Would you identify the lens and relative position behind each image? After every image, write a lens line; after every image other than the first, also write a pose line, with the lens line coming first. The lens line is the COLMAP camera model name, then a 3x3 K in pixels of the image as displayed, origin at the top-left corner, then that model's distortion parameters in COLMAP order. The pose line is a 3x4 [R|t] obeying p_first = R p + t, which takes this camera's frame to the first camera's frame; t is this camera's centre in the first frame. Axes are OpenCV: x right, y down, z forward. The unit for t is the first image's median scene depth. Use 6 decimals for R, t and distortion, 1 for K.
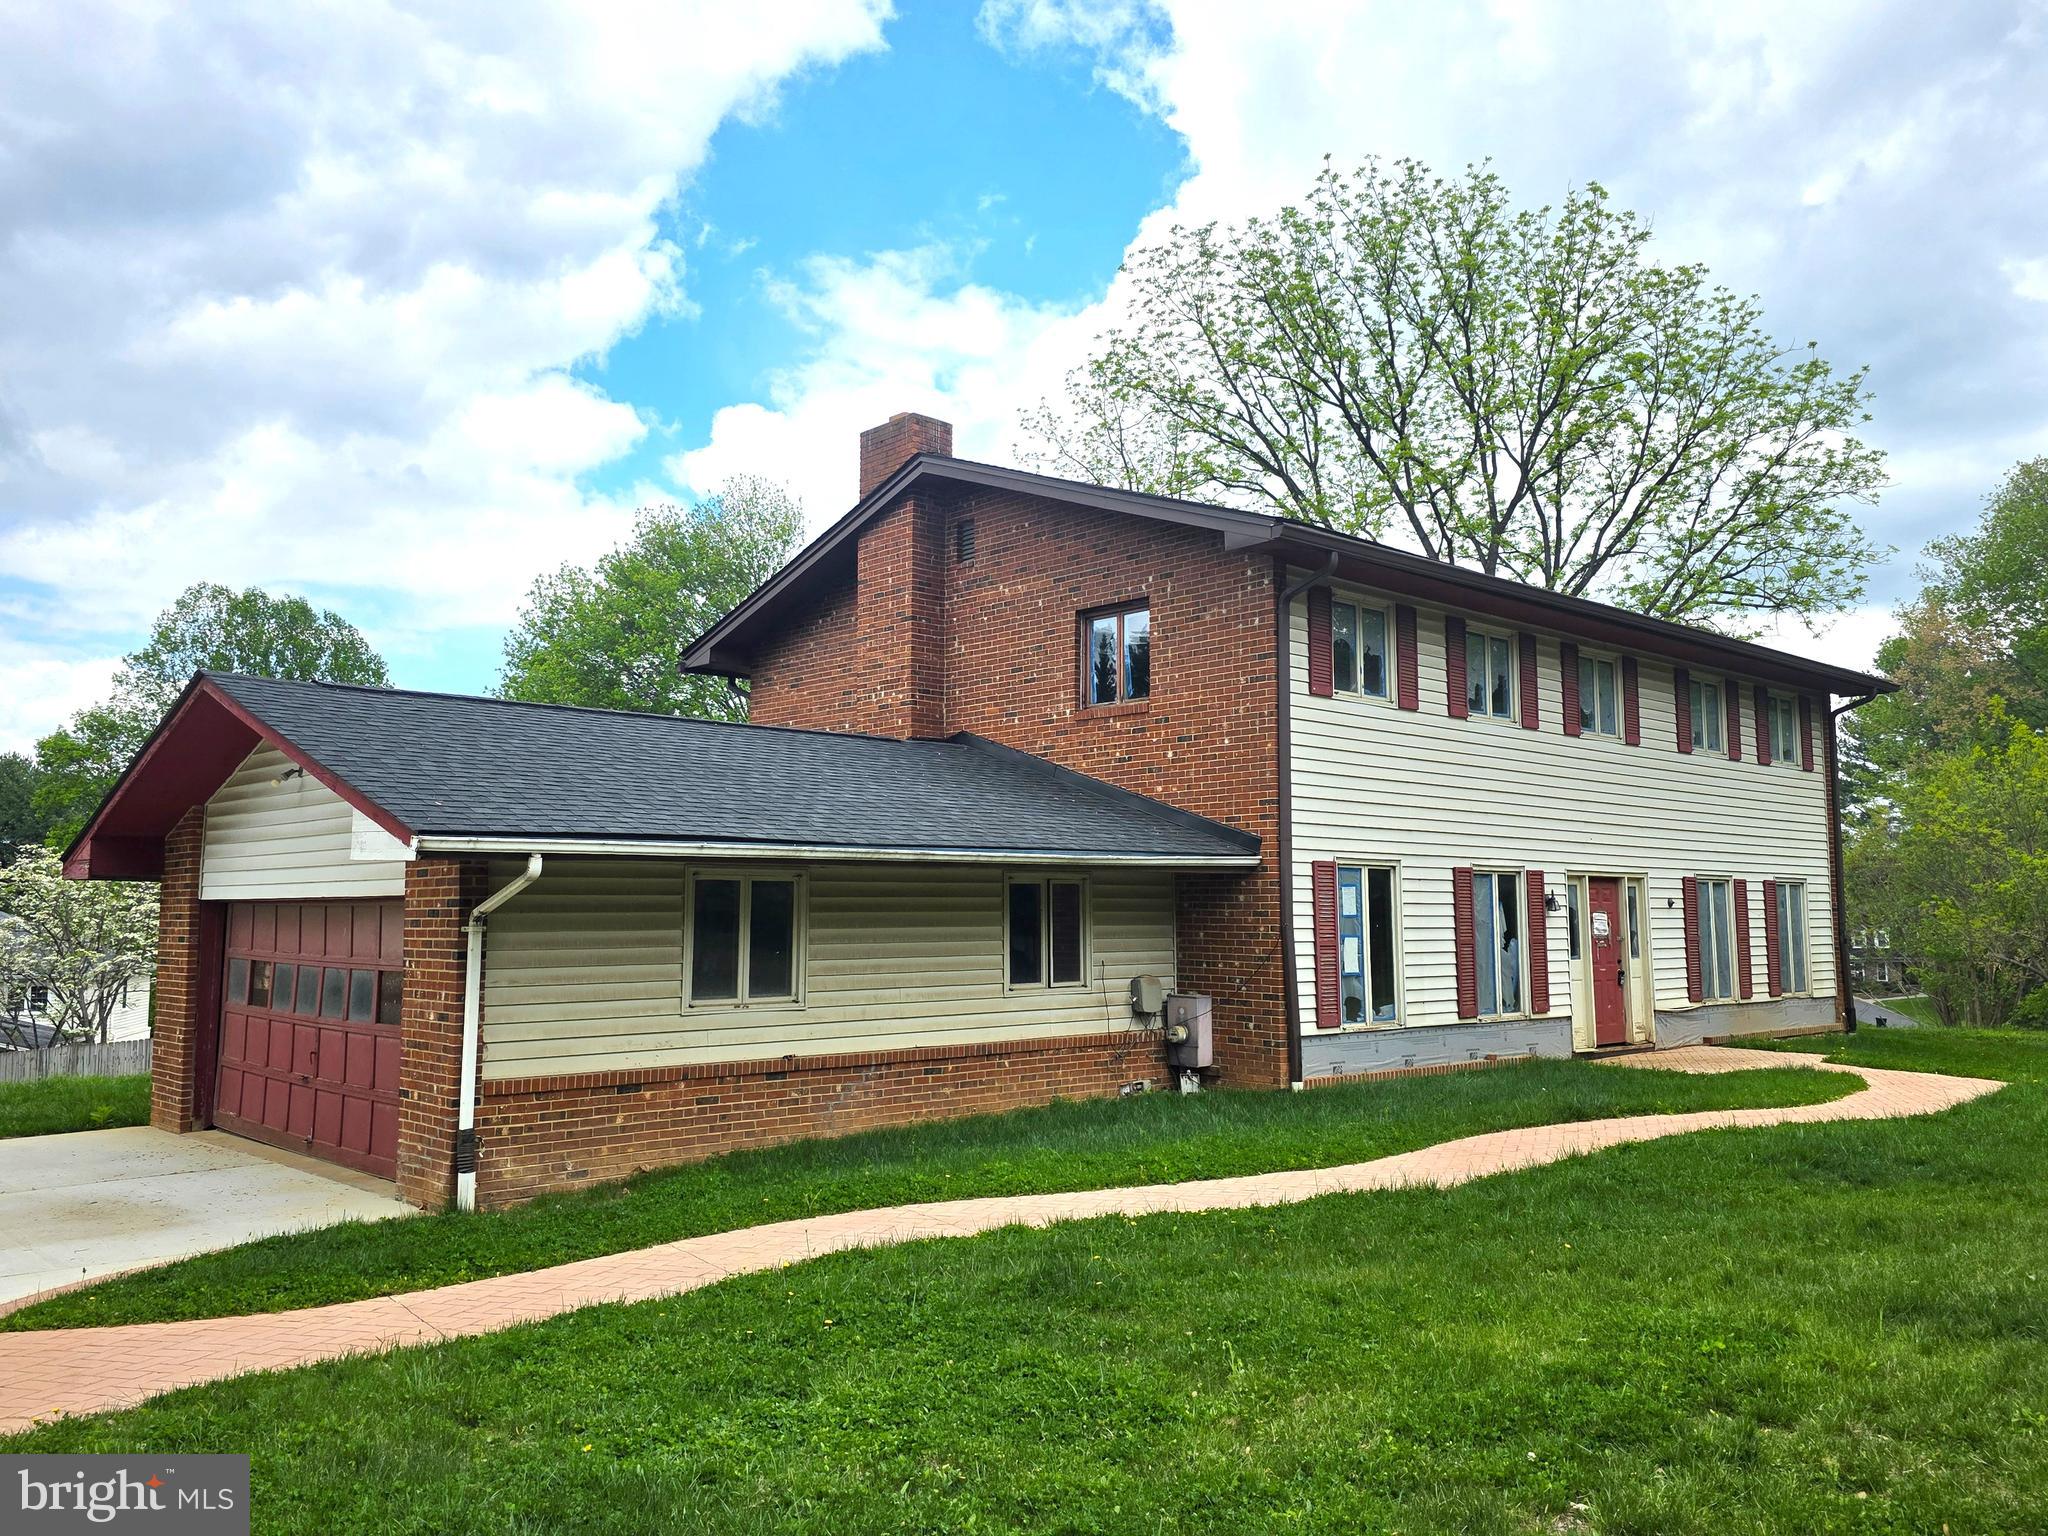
lens RADIAL K [[1484.5, 0, 1024.0], [0, 1484.5, 768.0], [0, 0, 1]] dist [0.107763, -0.155647]
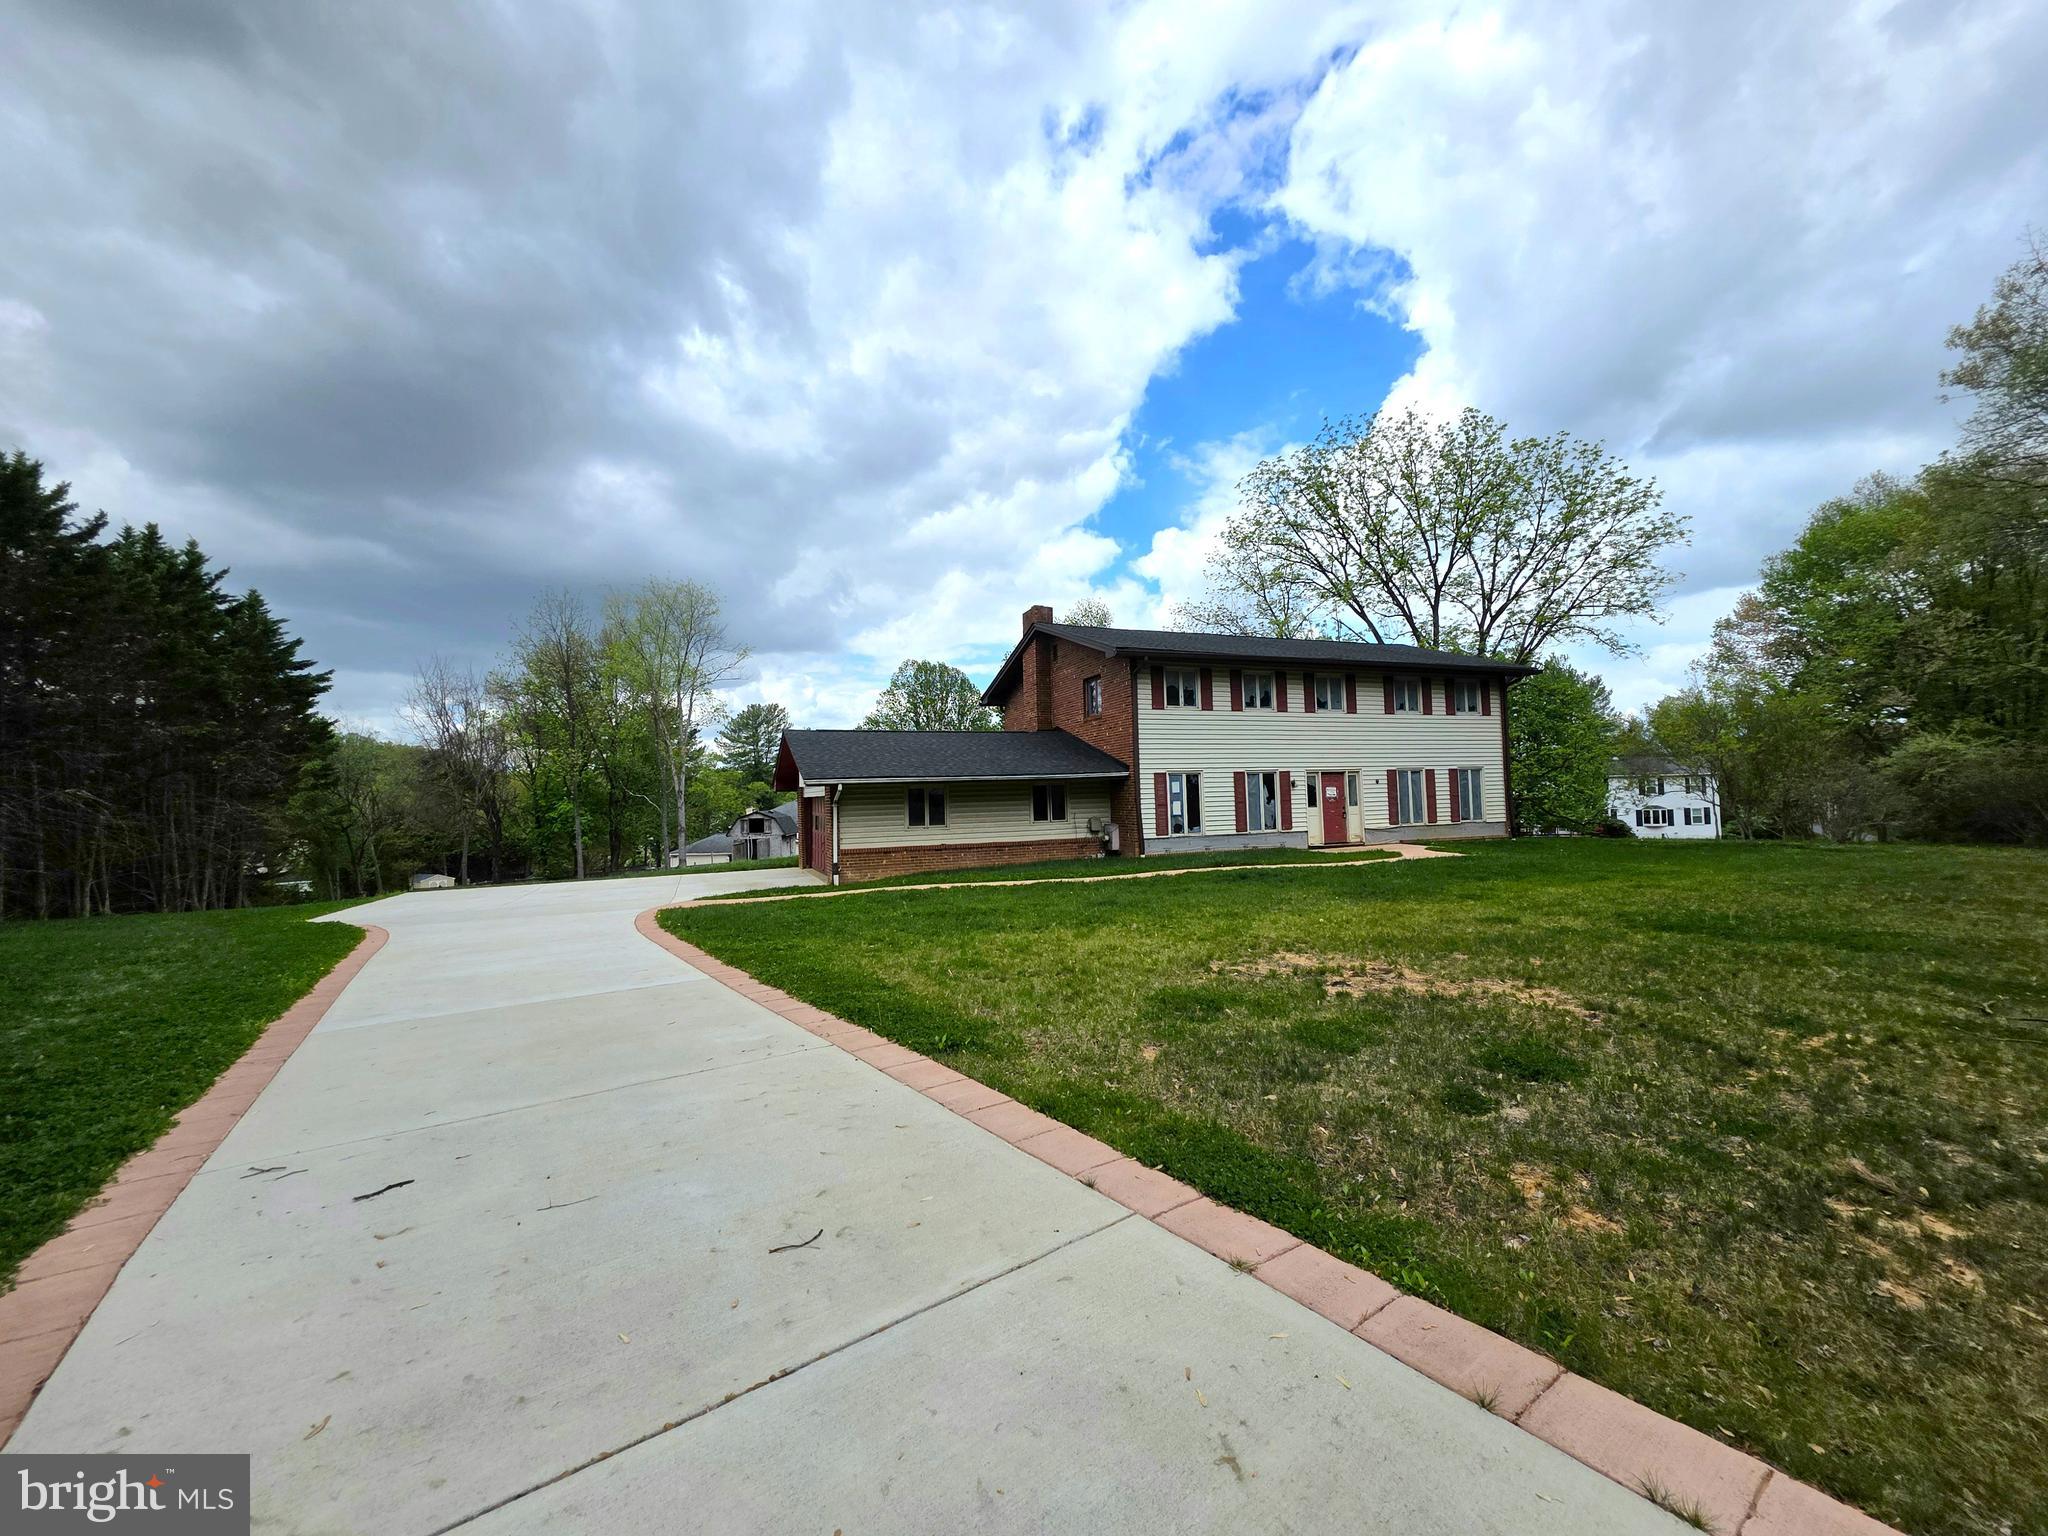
lens RADIAL K [[777.0, 0, 1066.1], [0, 777.0, 803.8], [0, 0, 1]] dist [0.001527, 0.000180]
pose [[0.941511, -0.025481, -0.336018, 0.433094], [0.062073, 0.993188, 0.098612, -0.024054], [0.331217, -0.113702, 0.936679, -0.290984]]
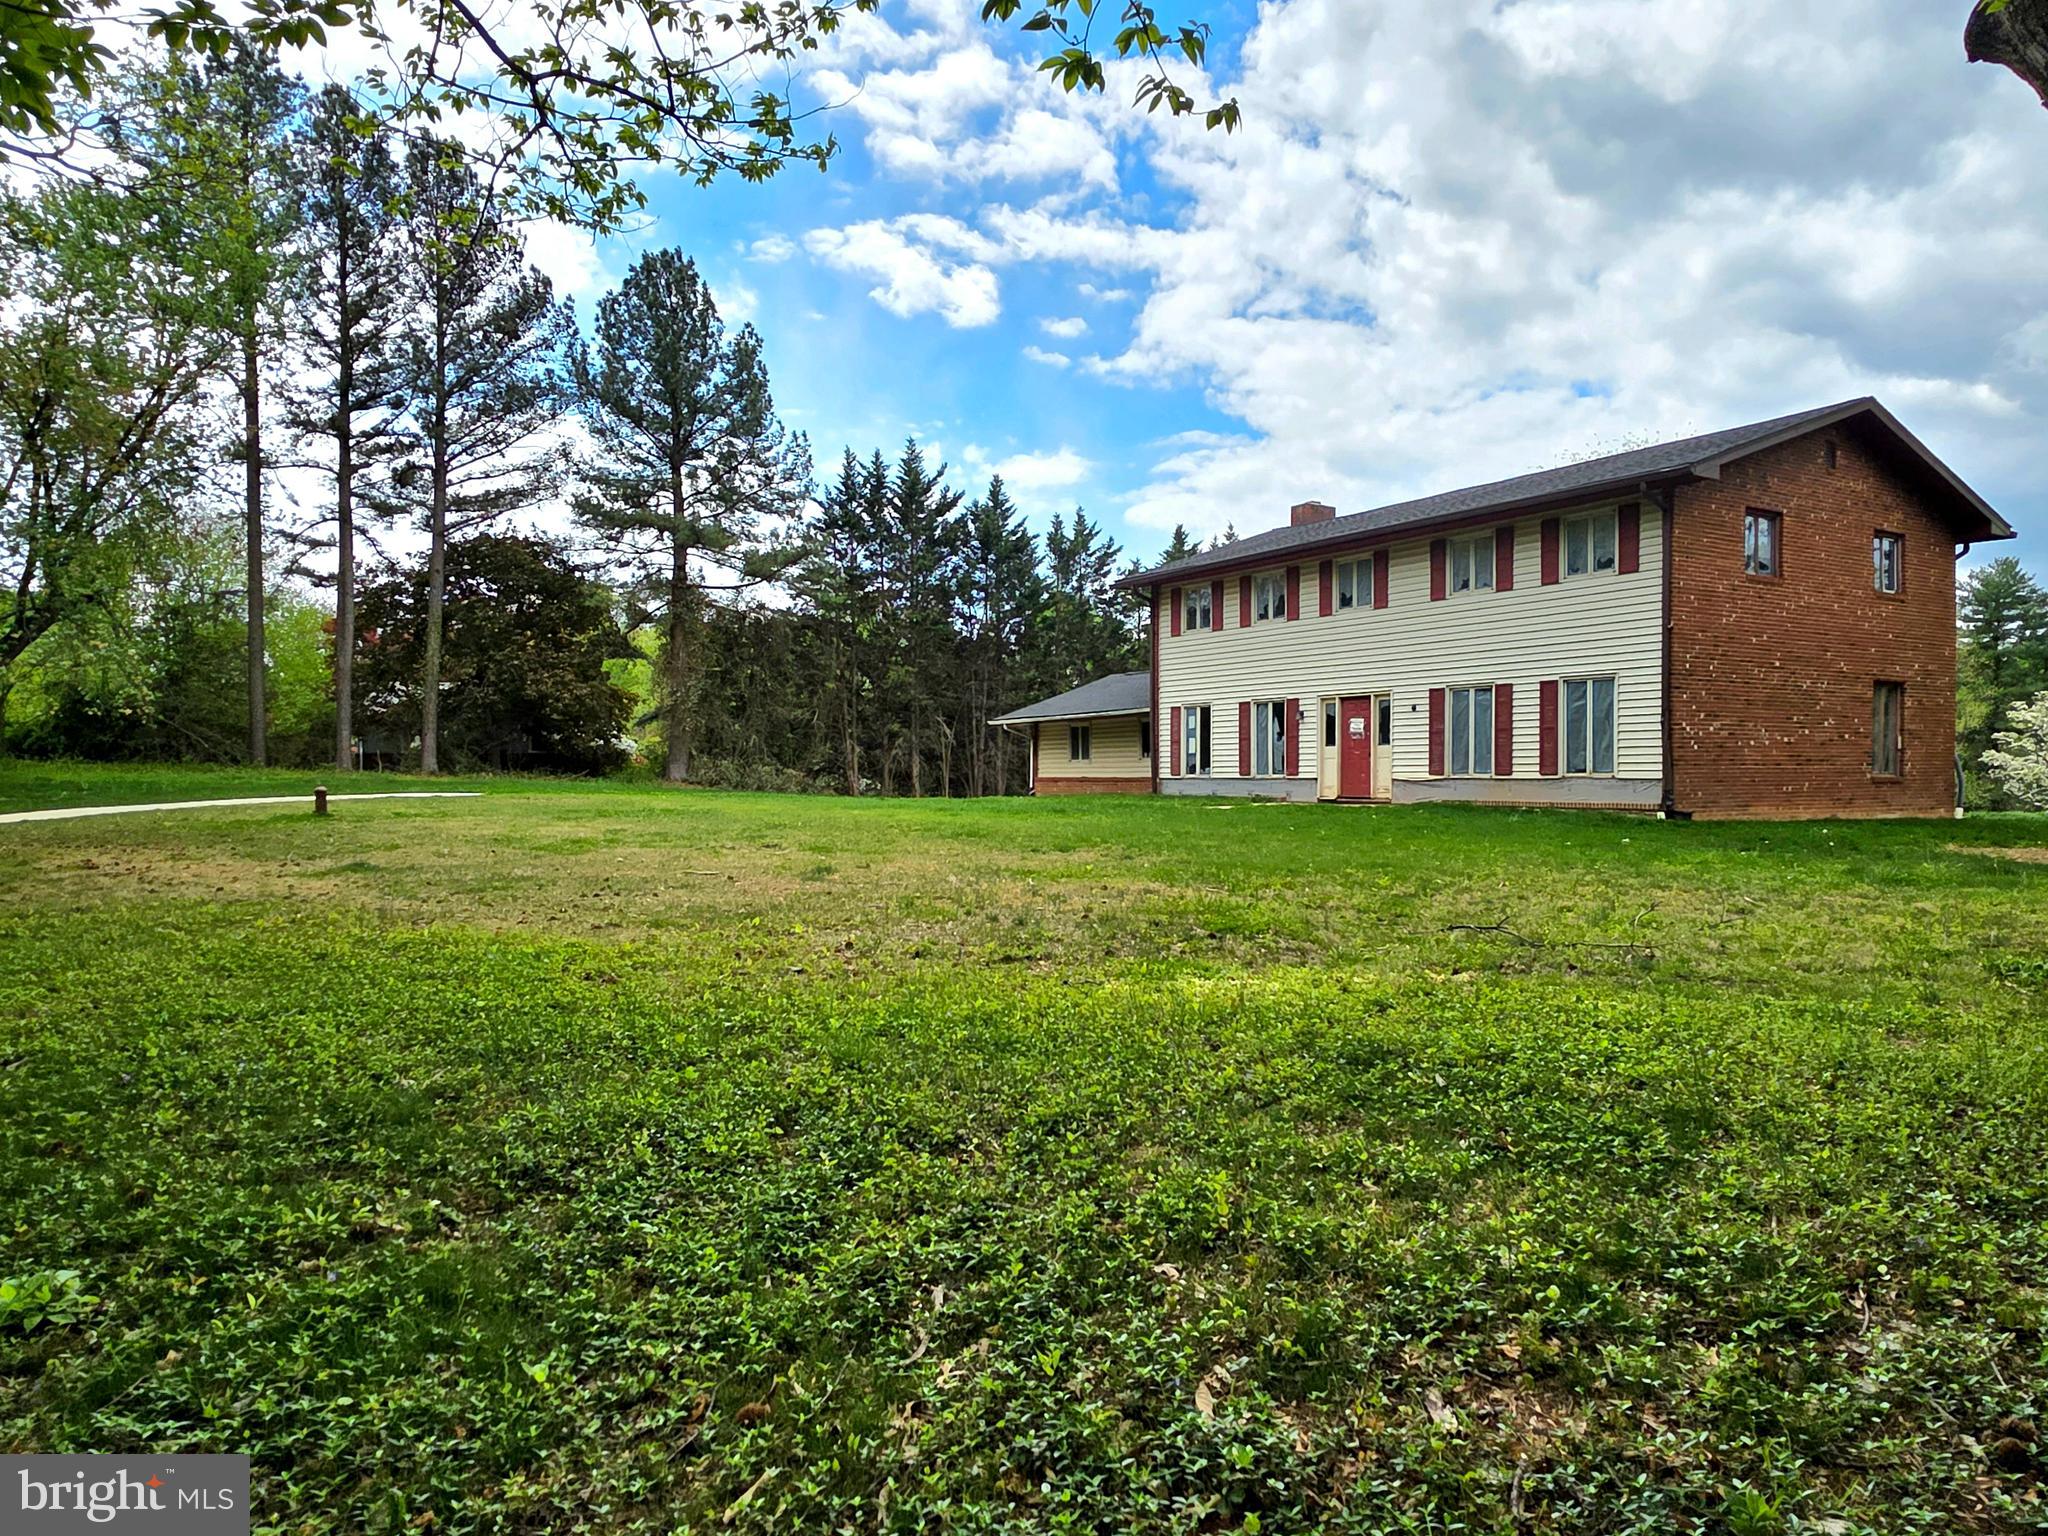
lens RADIAL K [[1484.5, 0, 1024.0], [0, 1484.5, 768.0], [0, 0, 1]] dist [0.107763, -0.155647]
pose [[-0.173026, 0.010160, -0.984865, 2.217106], [0.122714, 0.992377, -0.011321, 0.134763], [0.977243, -0.122816, -0.172954, 0.997605]]
